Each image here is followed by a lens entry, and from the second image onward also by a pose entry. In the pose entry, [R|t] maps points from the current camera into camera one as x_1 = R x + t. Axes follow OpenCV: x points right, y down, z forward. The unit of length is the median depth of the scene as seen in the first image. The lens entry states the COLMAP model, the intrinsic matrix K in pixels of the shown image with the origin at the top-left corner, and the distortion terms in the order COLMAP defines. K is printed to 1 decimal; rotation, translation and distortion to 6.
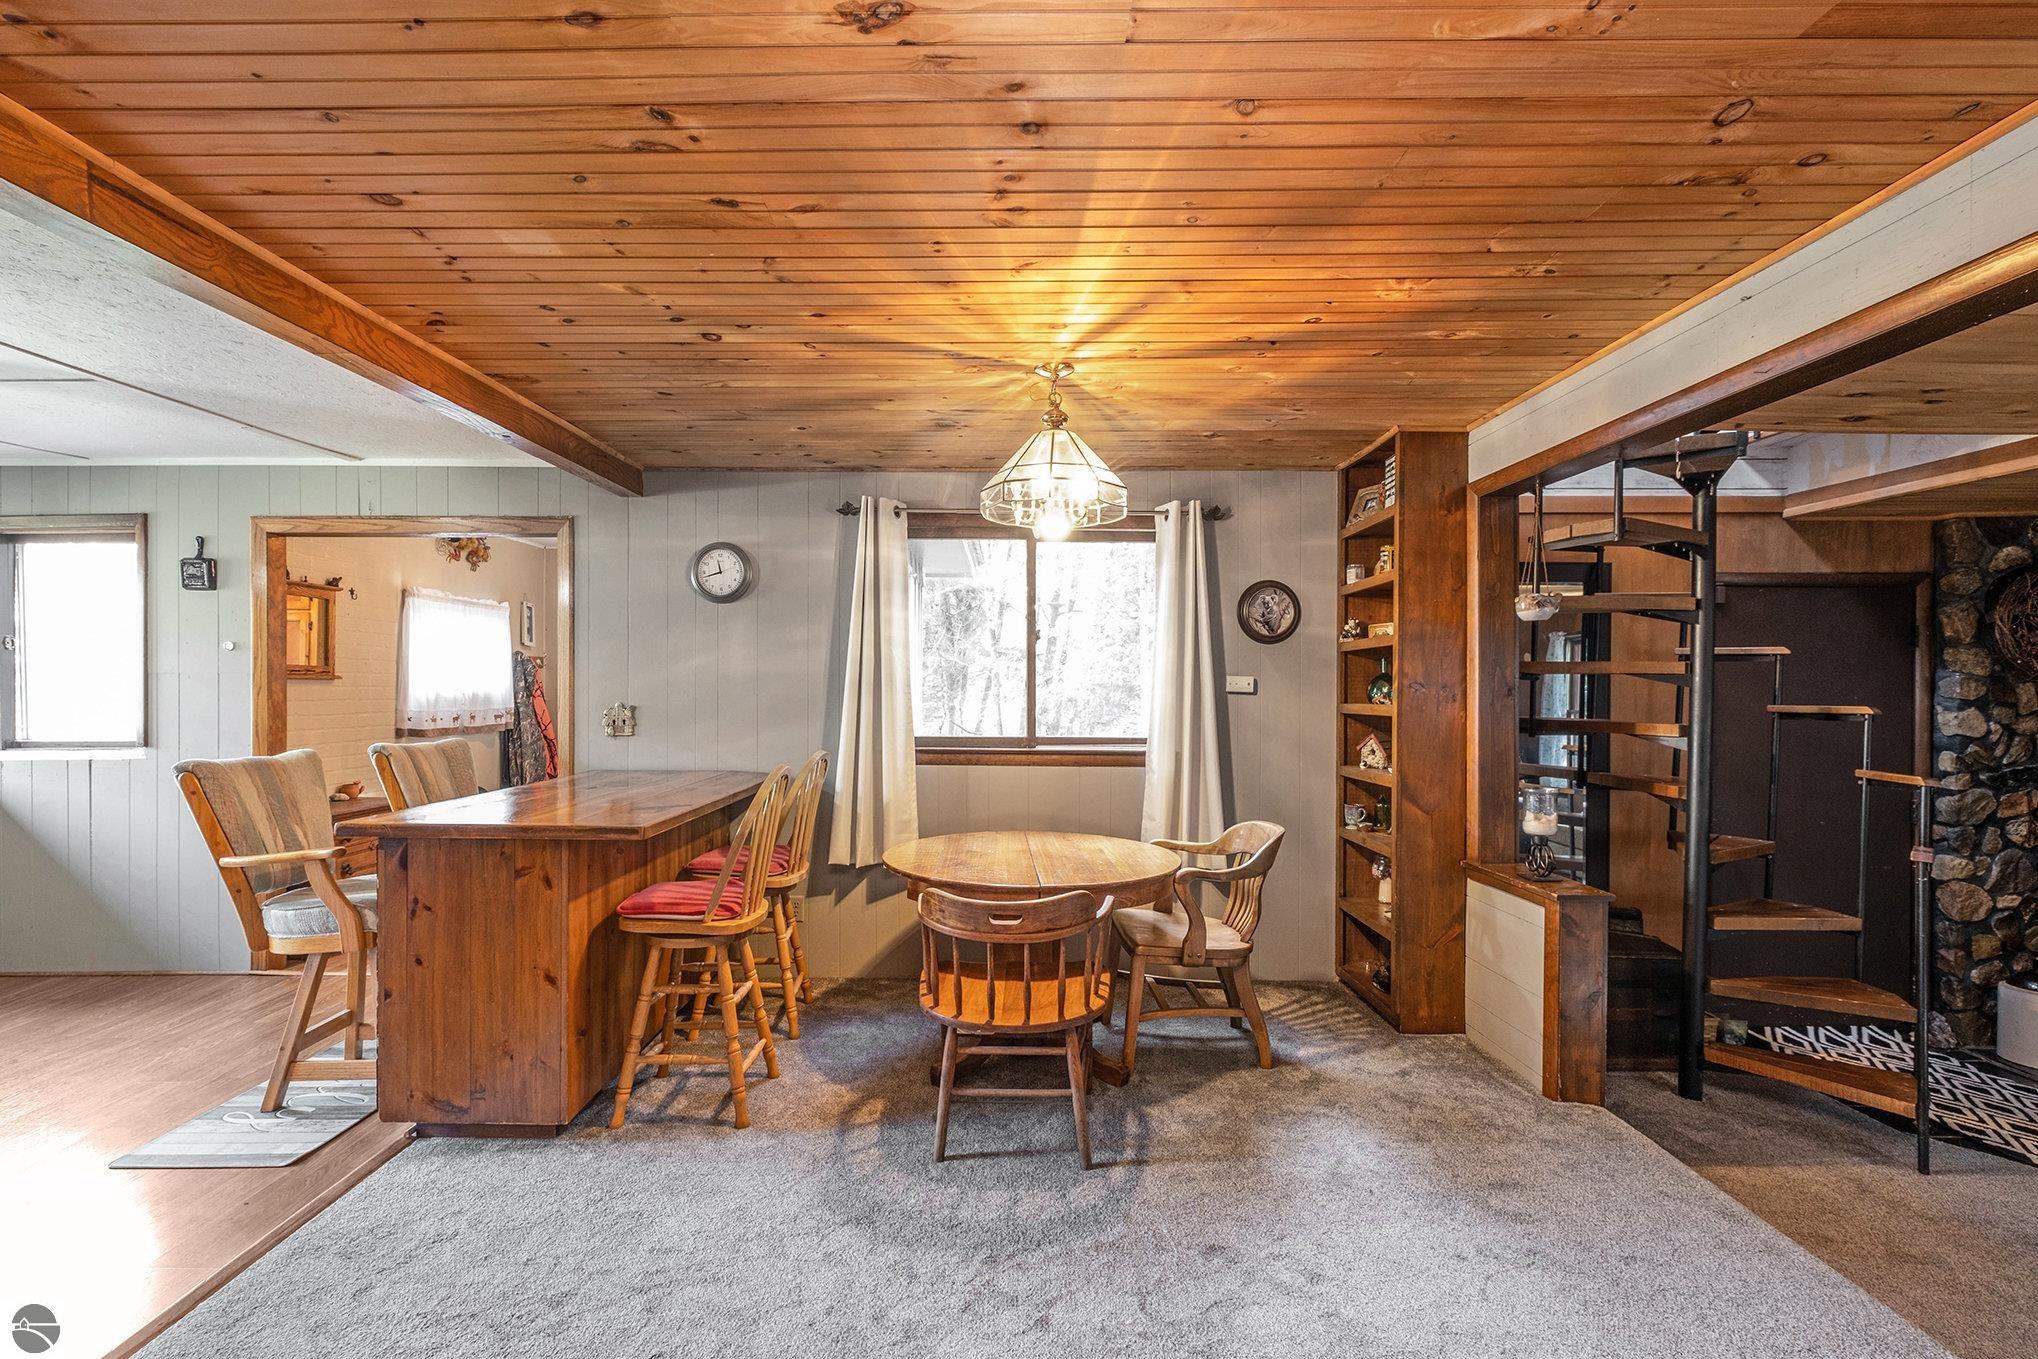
lens RADIAL K [[902.7, 0, 1017.6], [0, 902.7, 687.7], [0, 0, 1]] dist [0.017833, 0.000766]
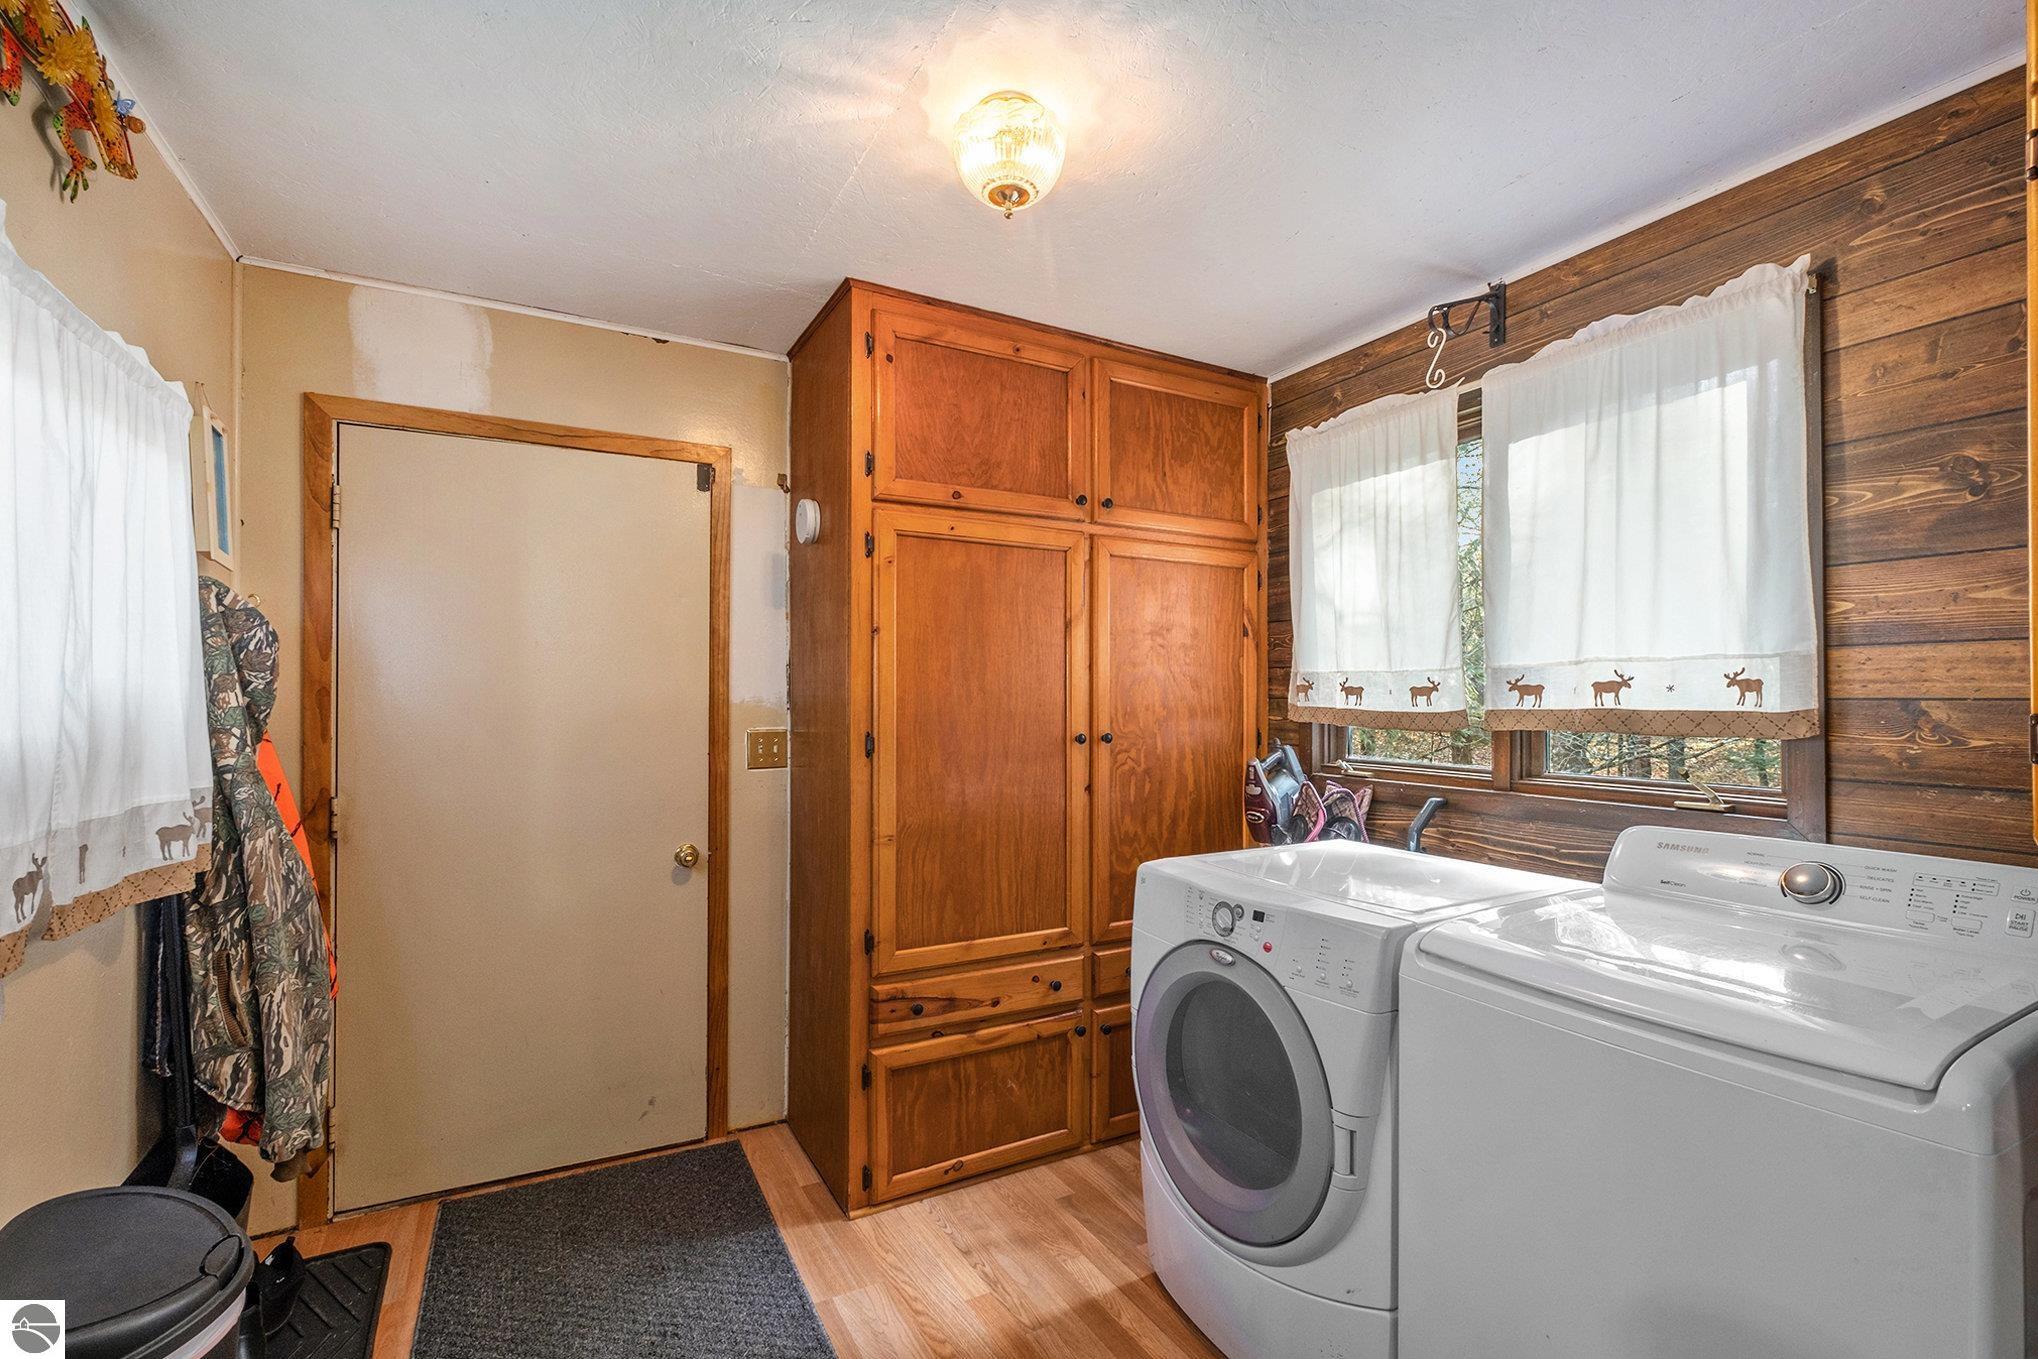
lens RADIAL K [[902.7, 0, 1020.9], [0, 902.7, 683.7], [0, 0, 1]] dist [0.017833, 0.000766]
pose [[0.878624, -0.003785, 0.477500, -0.503095], [0.006939, 0.999964, -0.004842, -0.006185], [-0.477464, 0.007568, 0.878619, 0.691406]]
